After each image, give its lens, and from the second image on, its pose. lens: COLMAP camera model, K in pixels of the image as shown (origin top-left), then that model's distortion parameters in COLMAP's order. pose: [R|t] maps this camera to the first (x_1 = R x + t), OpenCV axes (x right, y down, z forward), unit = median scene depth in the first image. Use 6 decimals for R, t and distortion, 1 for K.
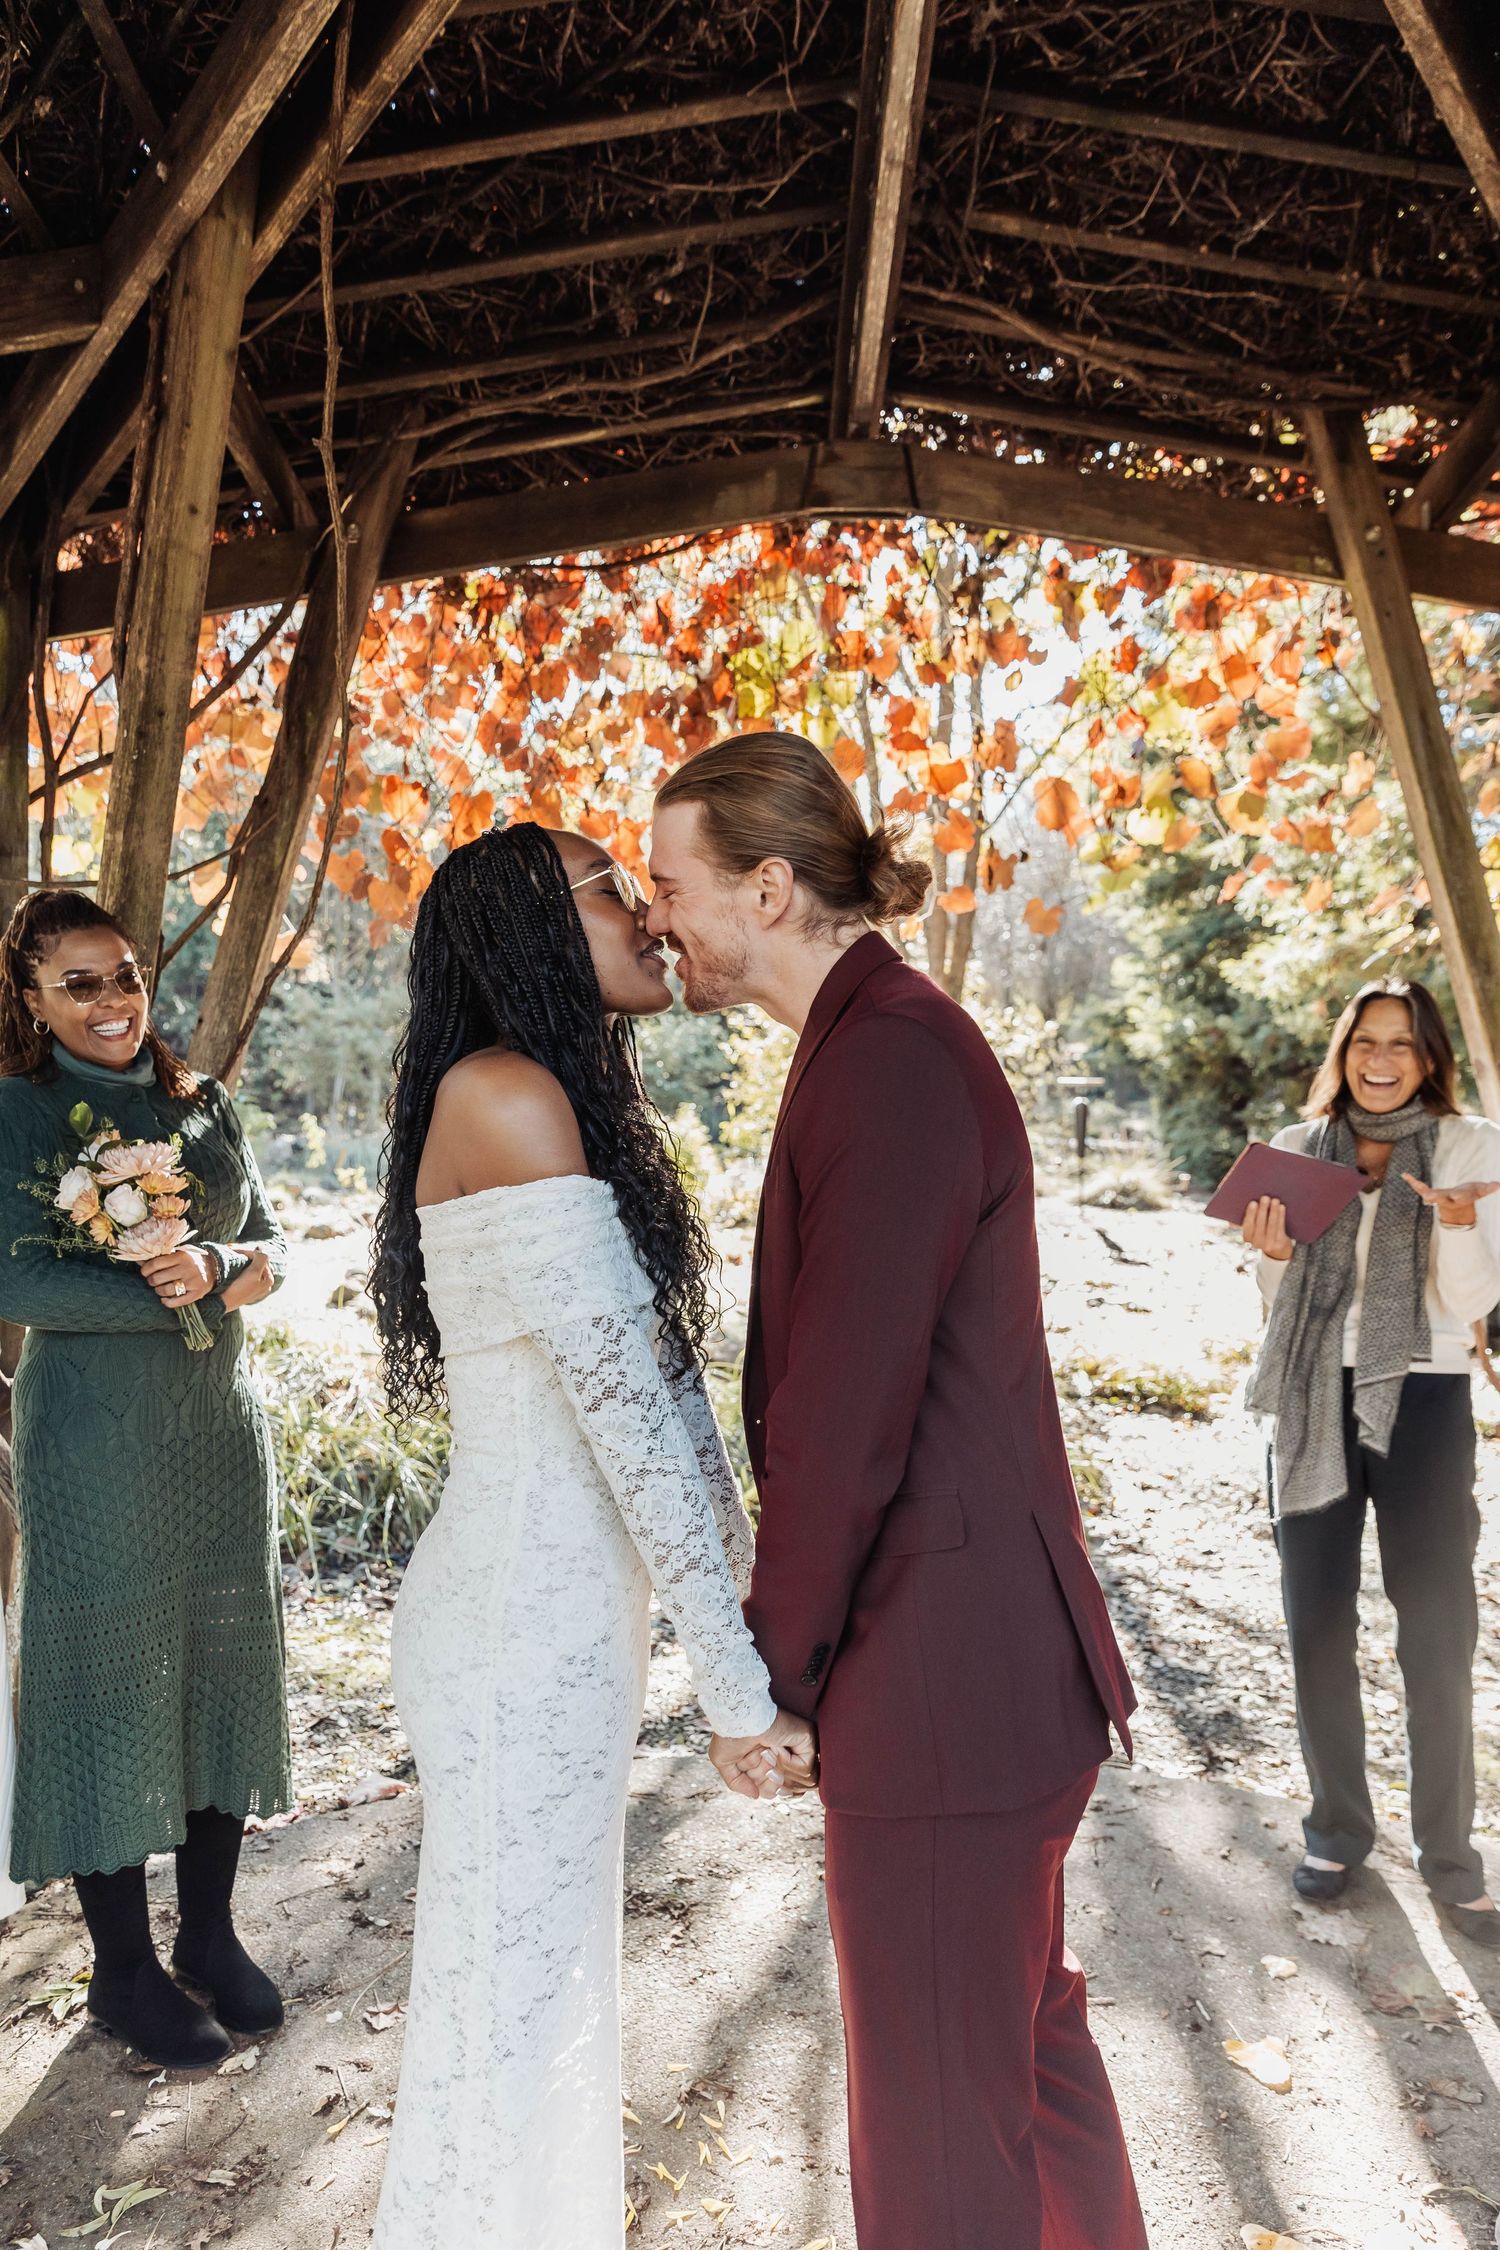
lens RADIAL K [[1455.5, 0, 750.8], [0, 1455.5, 1131.6], [0, 0, 1]] dist [0.001199, 0.000716]
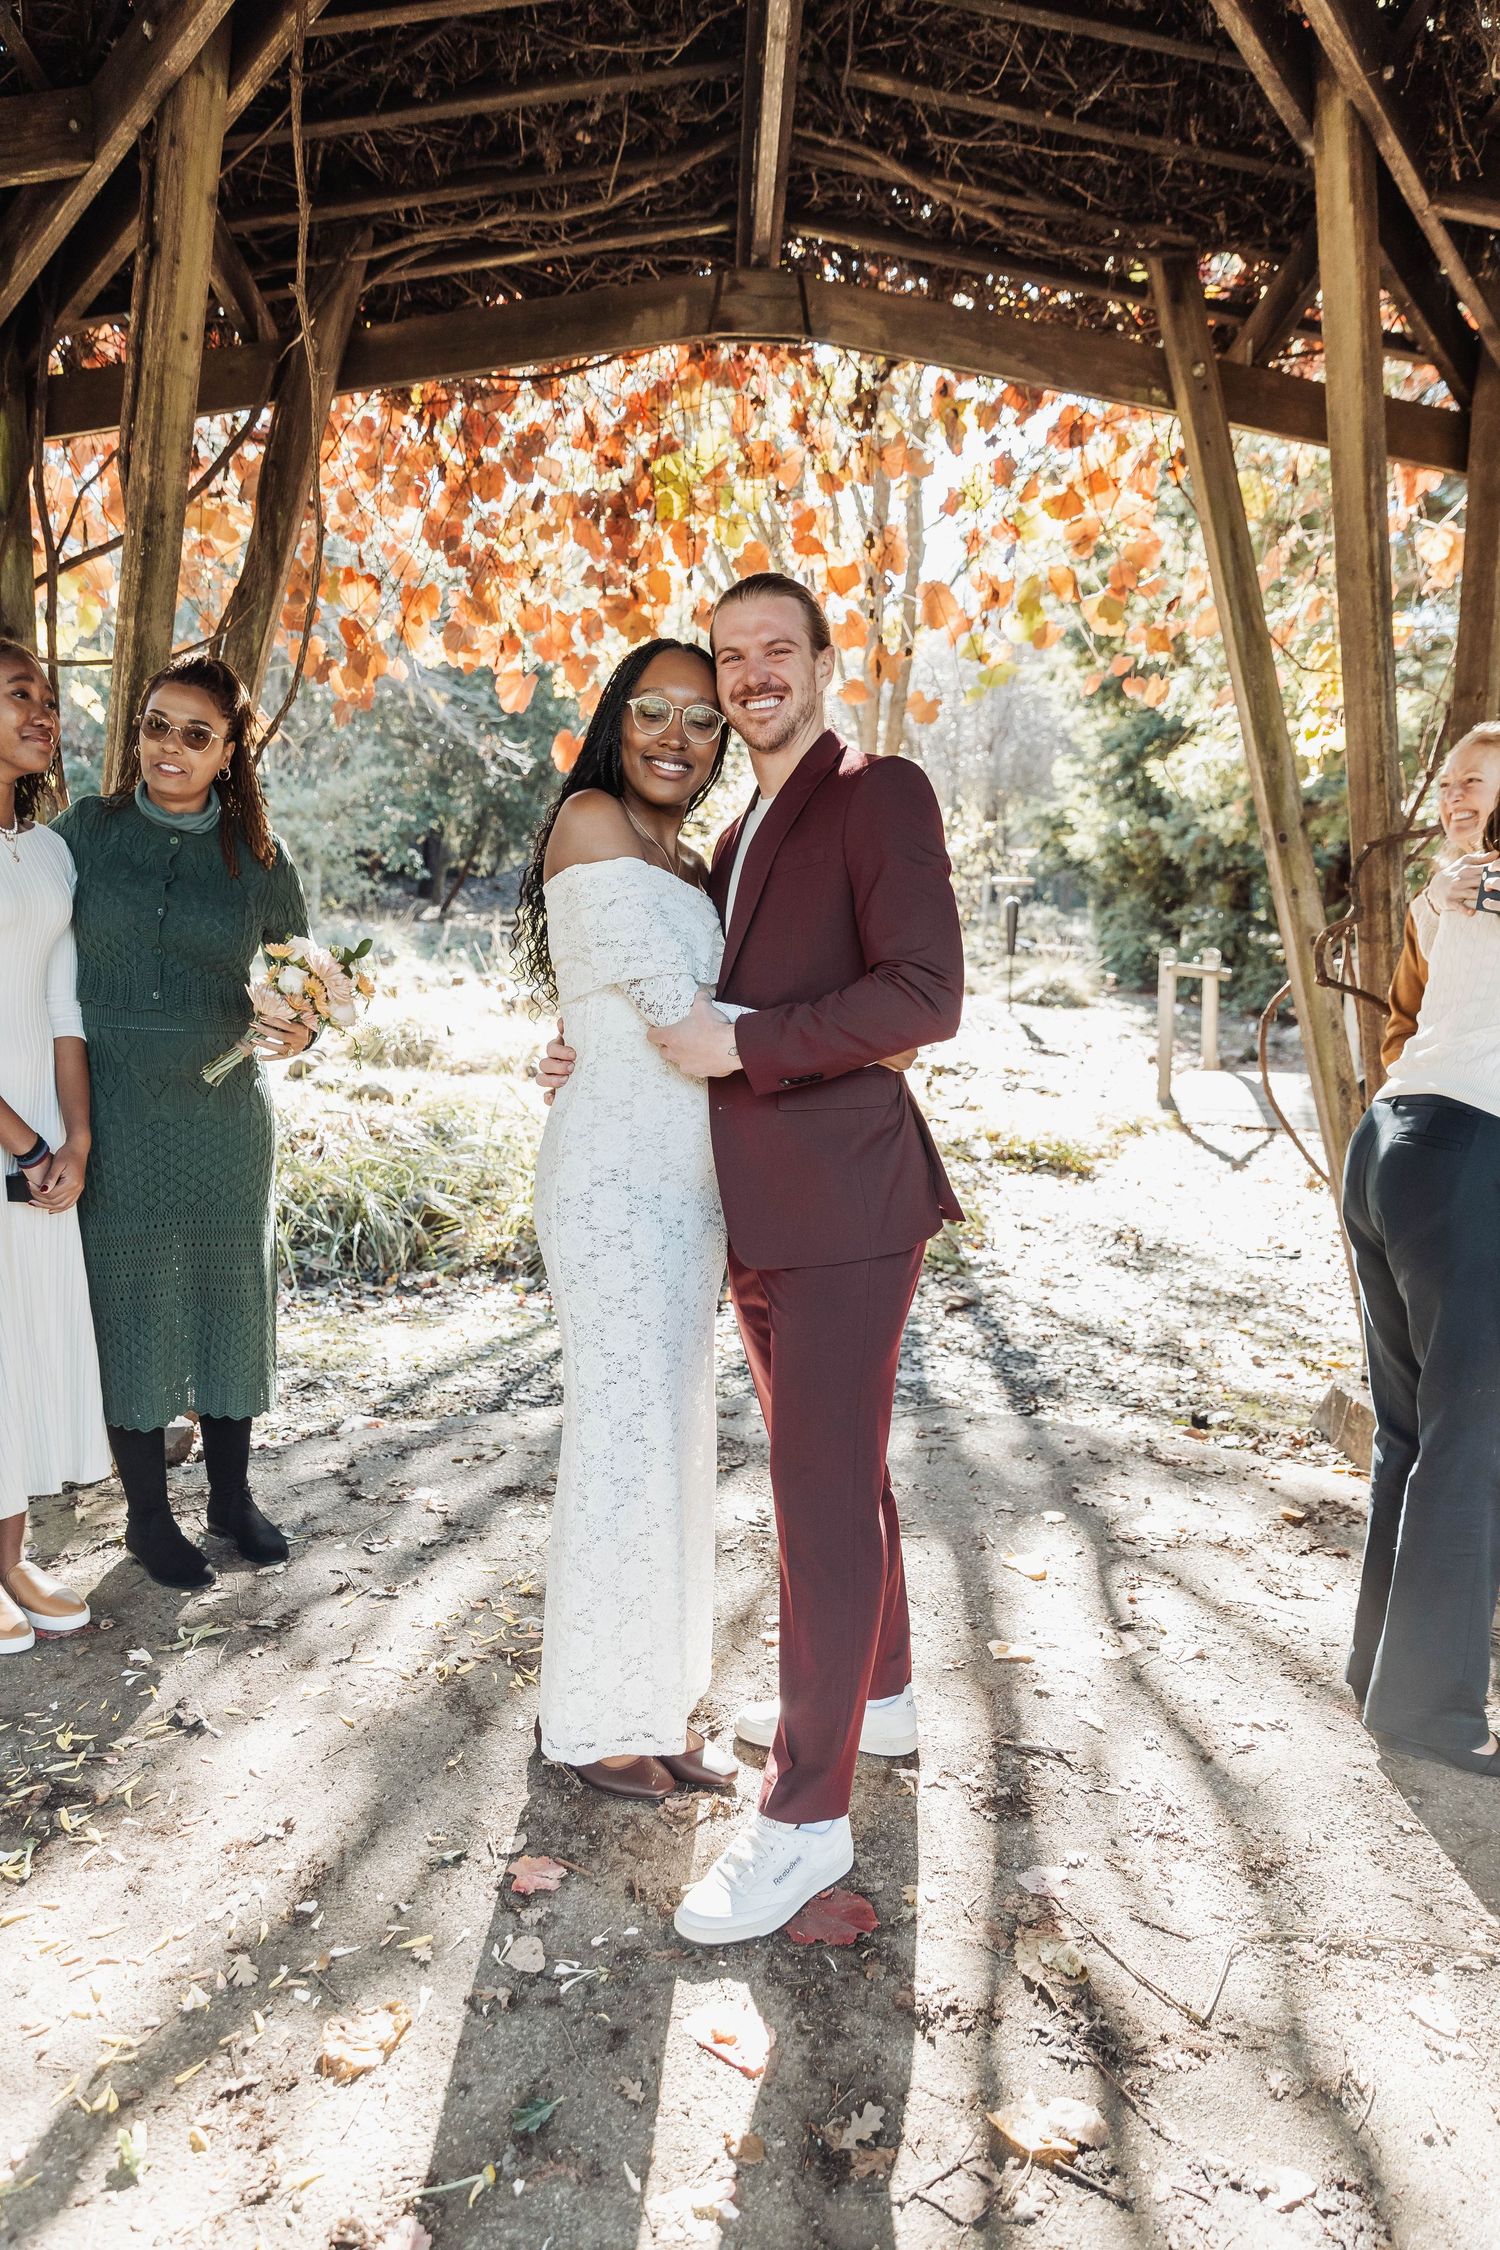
lens RADIAL K [[1455.5, 0, 750.8], [0, 1455.5, 1131.6], [0, 0, 1]] dist [0.001199, 0.000716]
pose [[0.999294, 0.004638, 0.037270, 0.024885], [-0.009561, 0.991066, 0.133030, 0.035091], [-0.036320, -0.133292, 0.990411, -0.187774]]
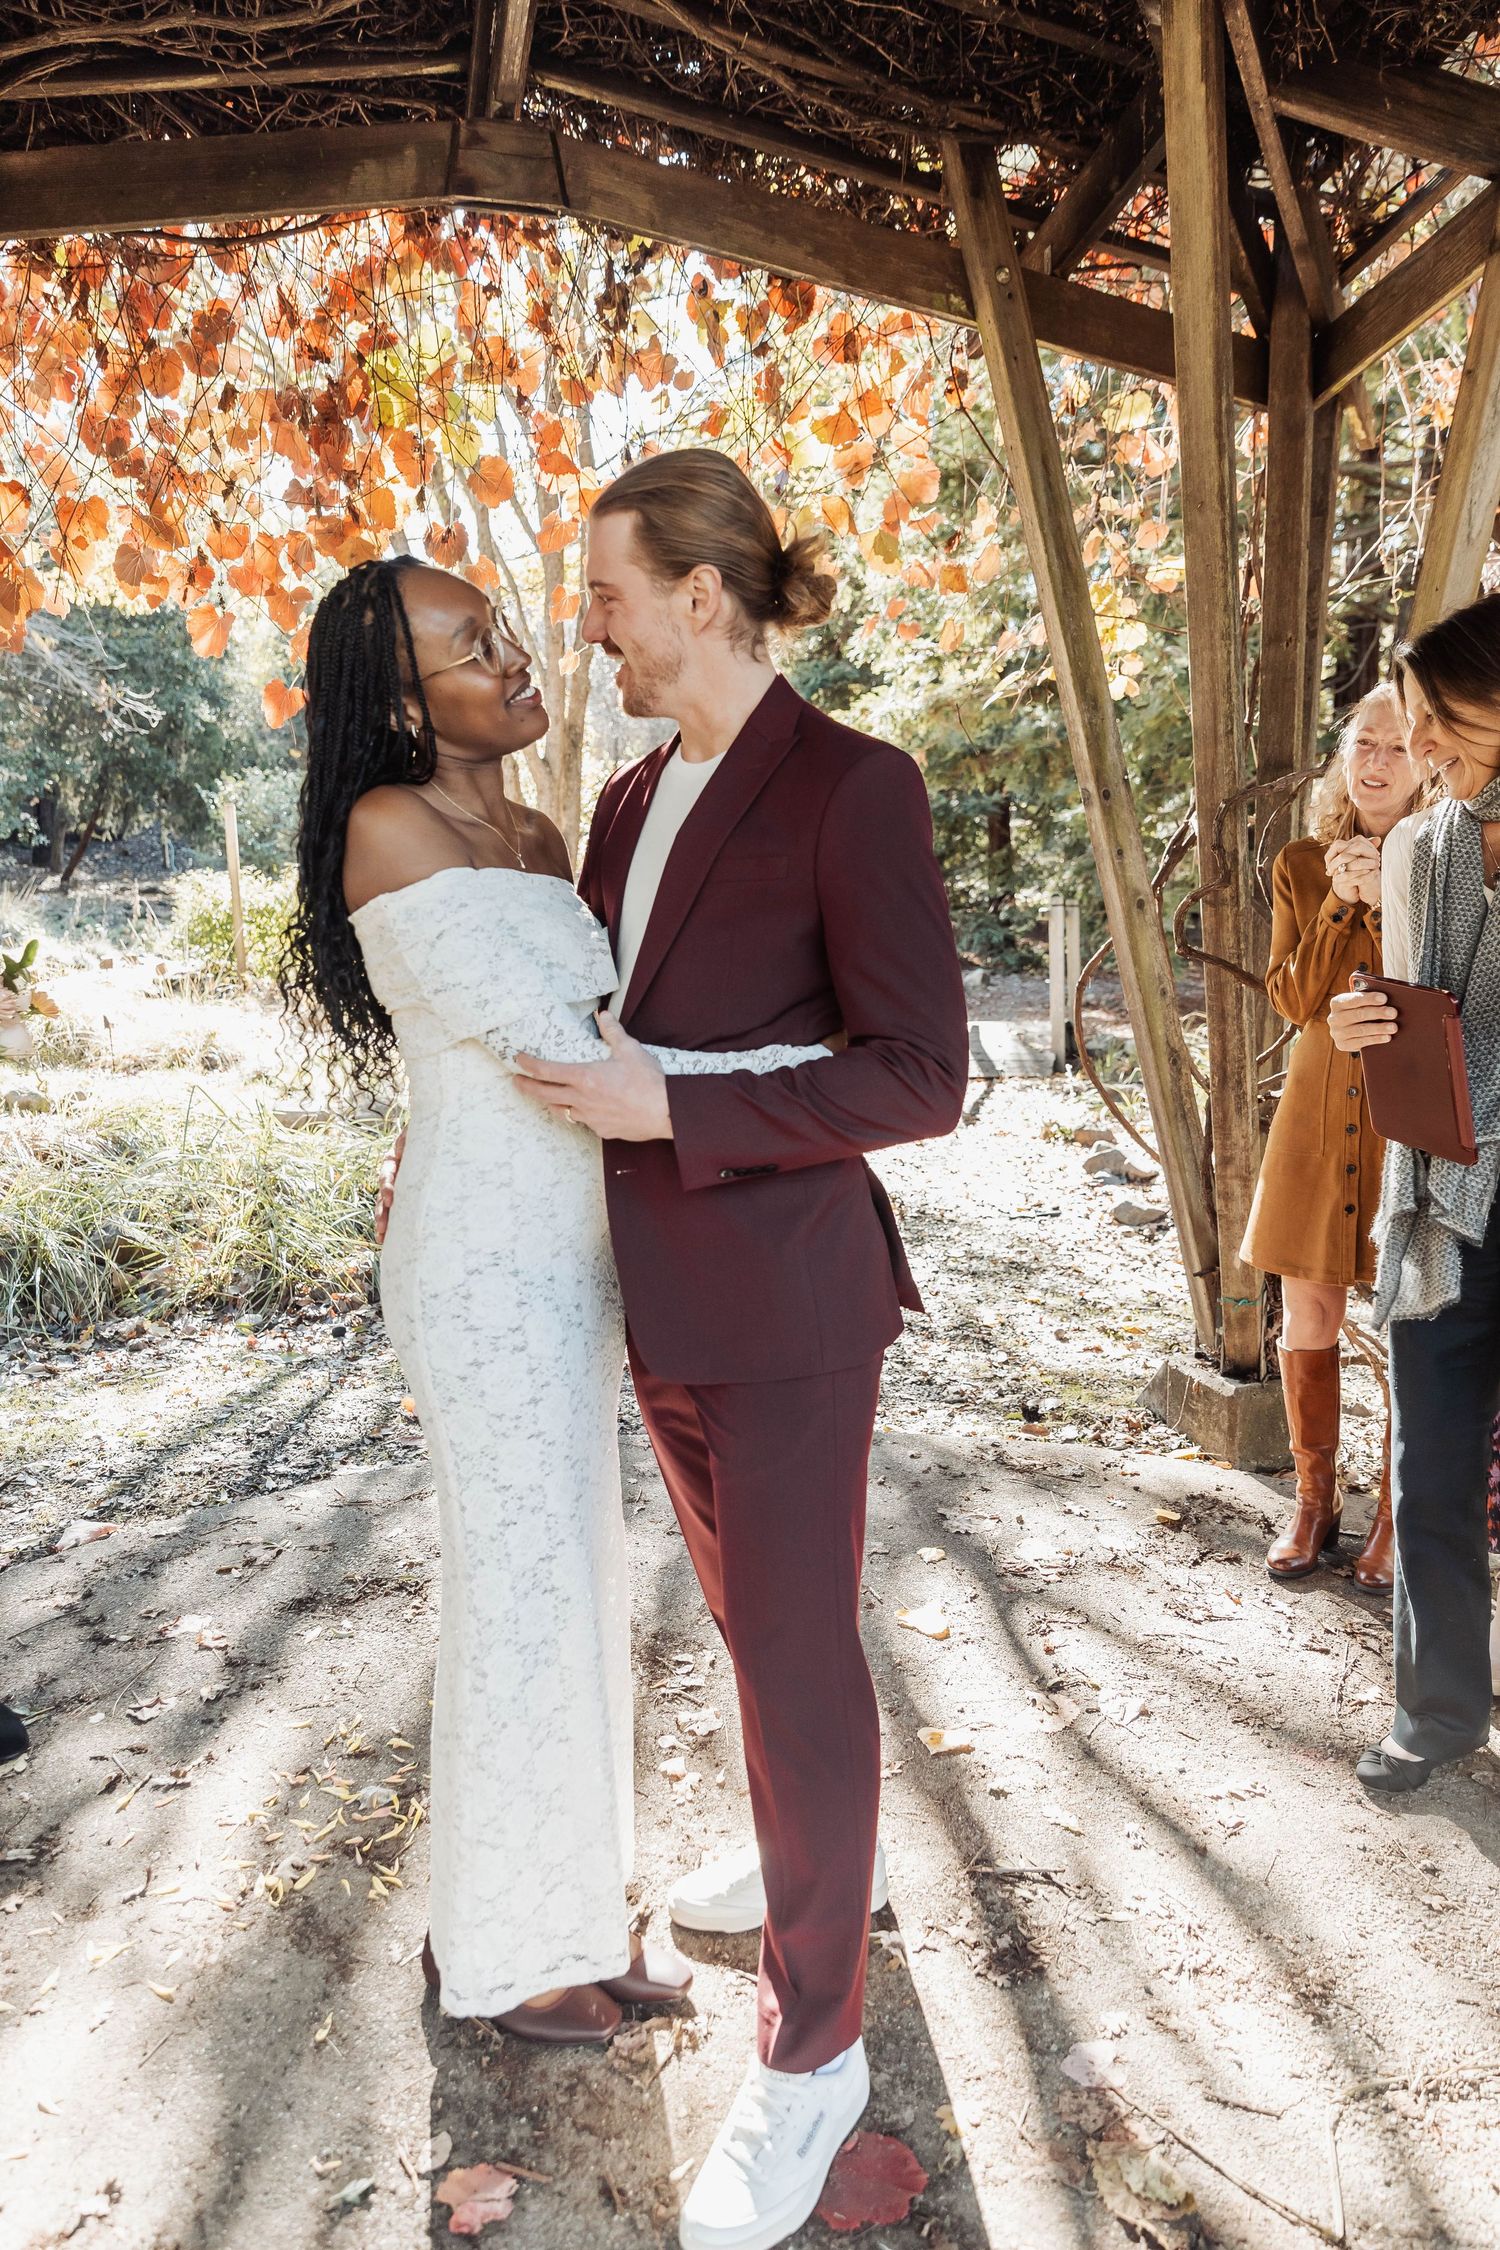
lens RADIAL K [[1467.3, 0, 751.4], [0, 1467.3, 1131.0], [0, 0, 1]] dist [0.001278, 0.004027]
pose [[0.964768, -0.064091, 0.255177, -0.049306], [0.022219, 0.986259, 0.163708, 0.017635], [-0.262163, -0.152271, 0.952935, -0.047605]]
